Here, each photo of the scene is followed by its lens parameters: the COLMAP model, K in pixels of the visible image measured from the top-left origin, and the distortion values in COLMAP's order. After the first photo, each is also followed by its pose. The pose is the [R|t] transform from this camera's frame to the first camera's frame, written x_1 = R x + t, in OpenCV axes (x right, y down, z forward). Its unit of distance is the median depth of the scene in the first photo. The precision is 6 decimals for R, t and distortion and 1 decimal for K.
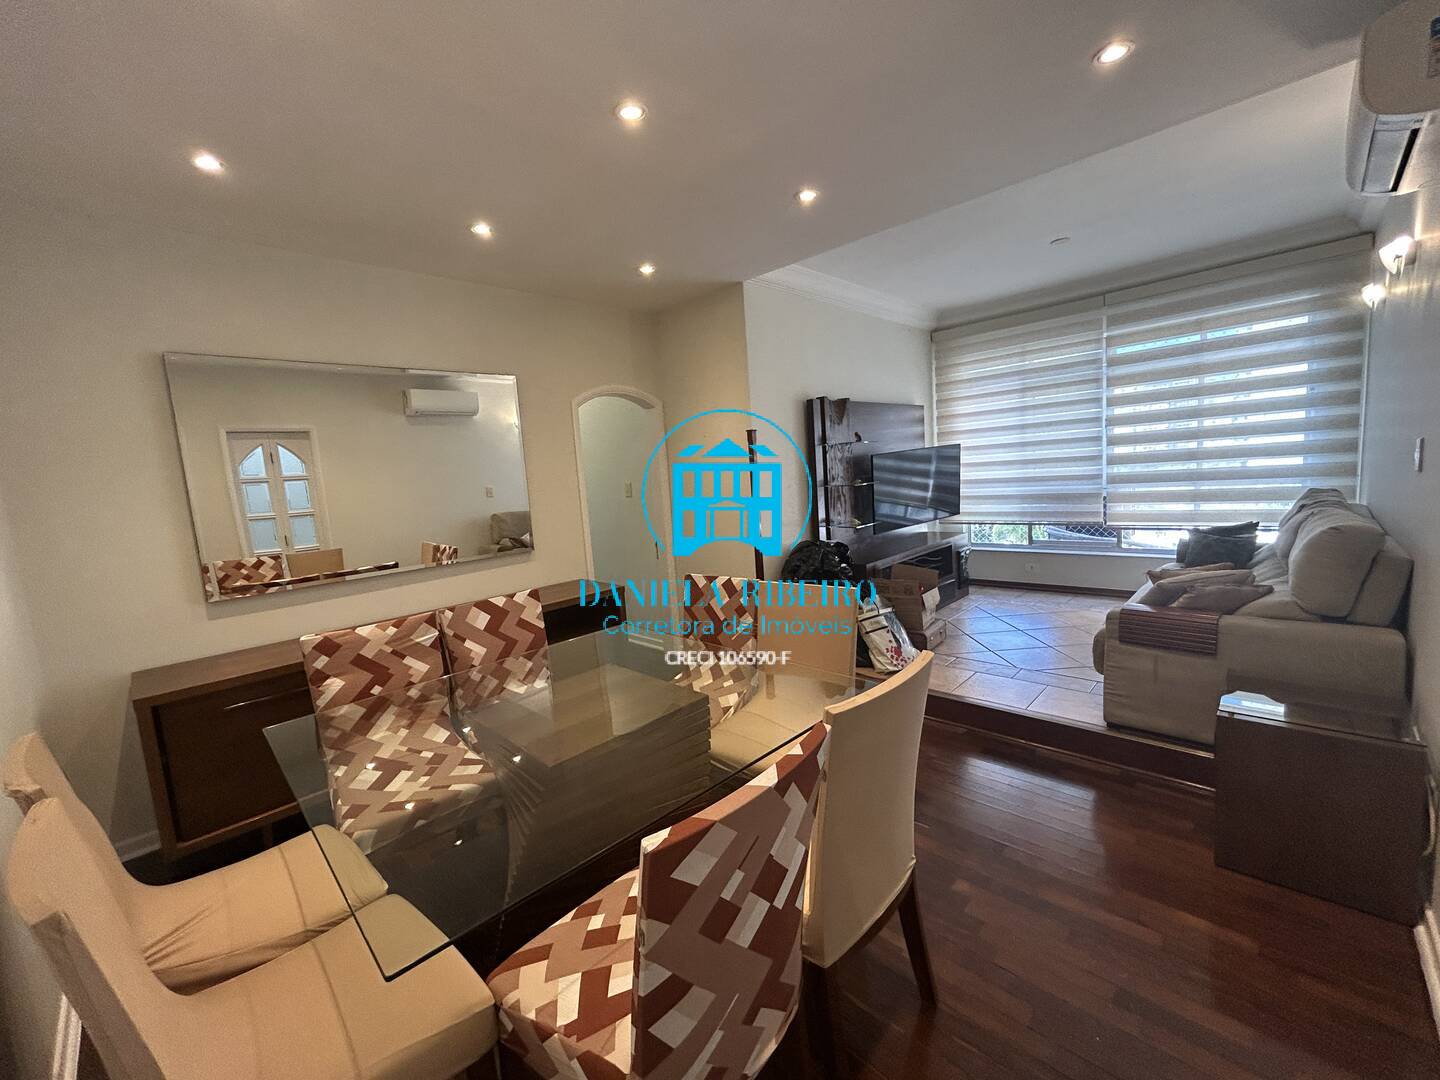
lens RADIAL K [[585.4, 0, 712.8], [0, 585.4, 532.5], [0, 0, 1]] dist [0.004612, 0.000579]
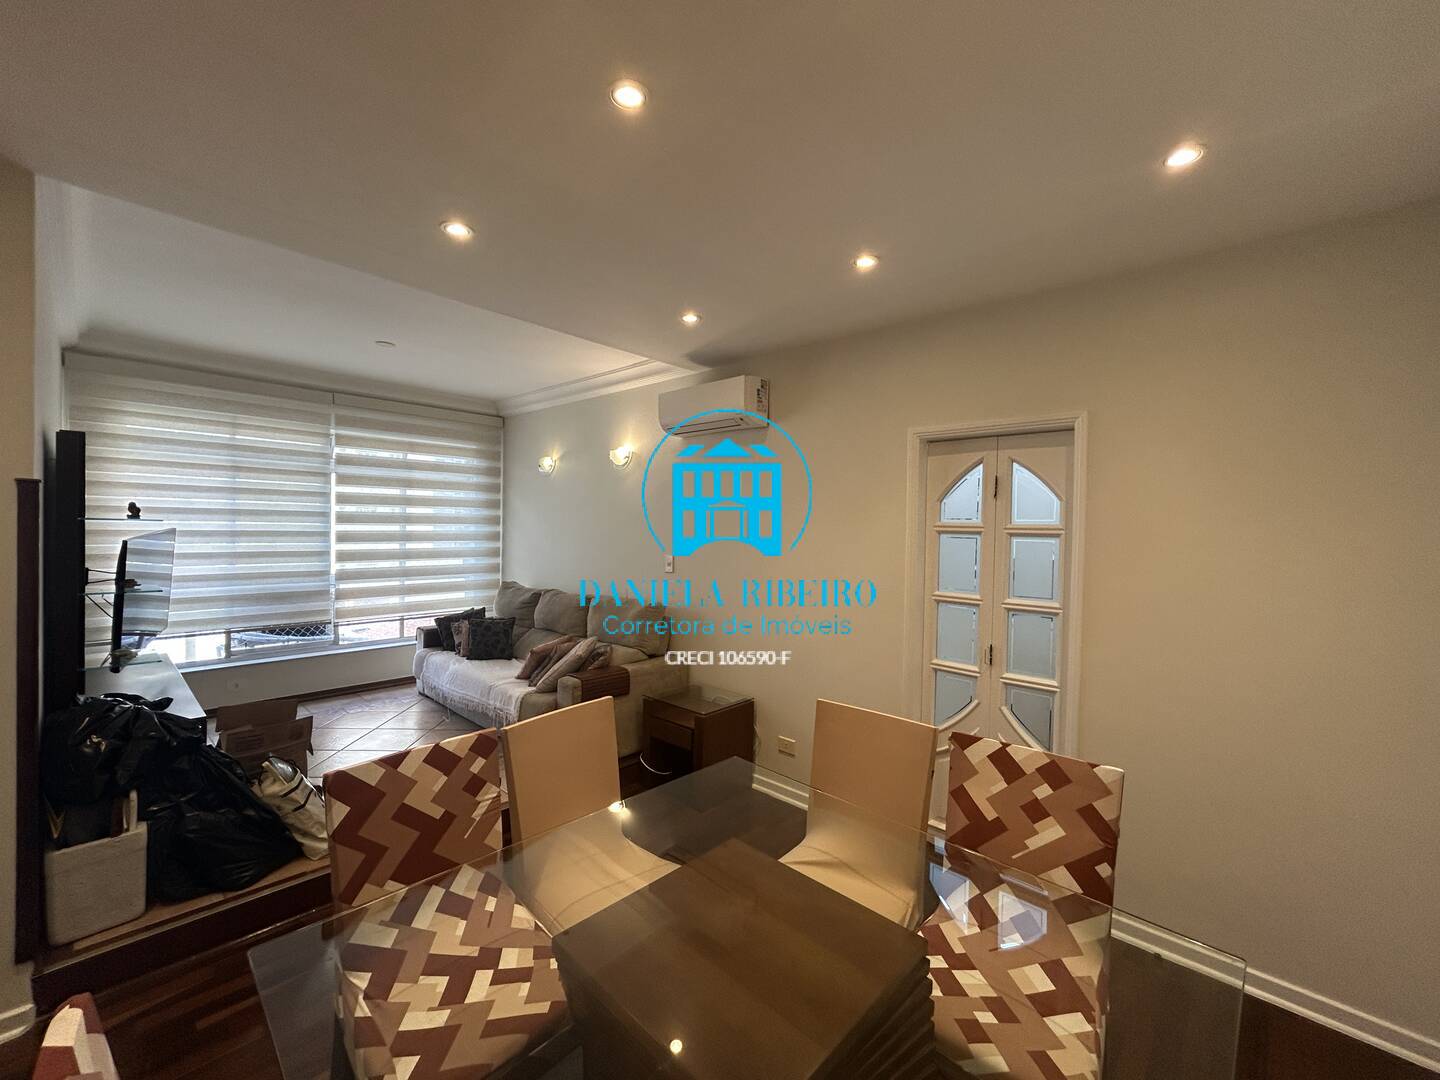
lens RADIAL K [[585.4, 0, 720.0], [0, 585.4, 541.1], [0, 0, 1]] dist [0.004612, 0.000579]
pose [[-0.046760, 0.060929, 0.997046, -0.334911], [0.105626, 0.992844, -0.055718, -0.024779], [-0.993306, 0.102708, -0.052861, 0.396841]]
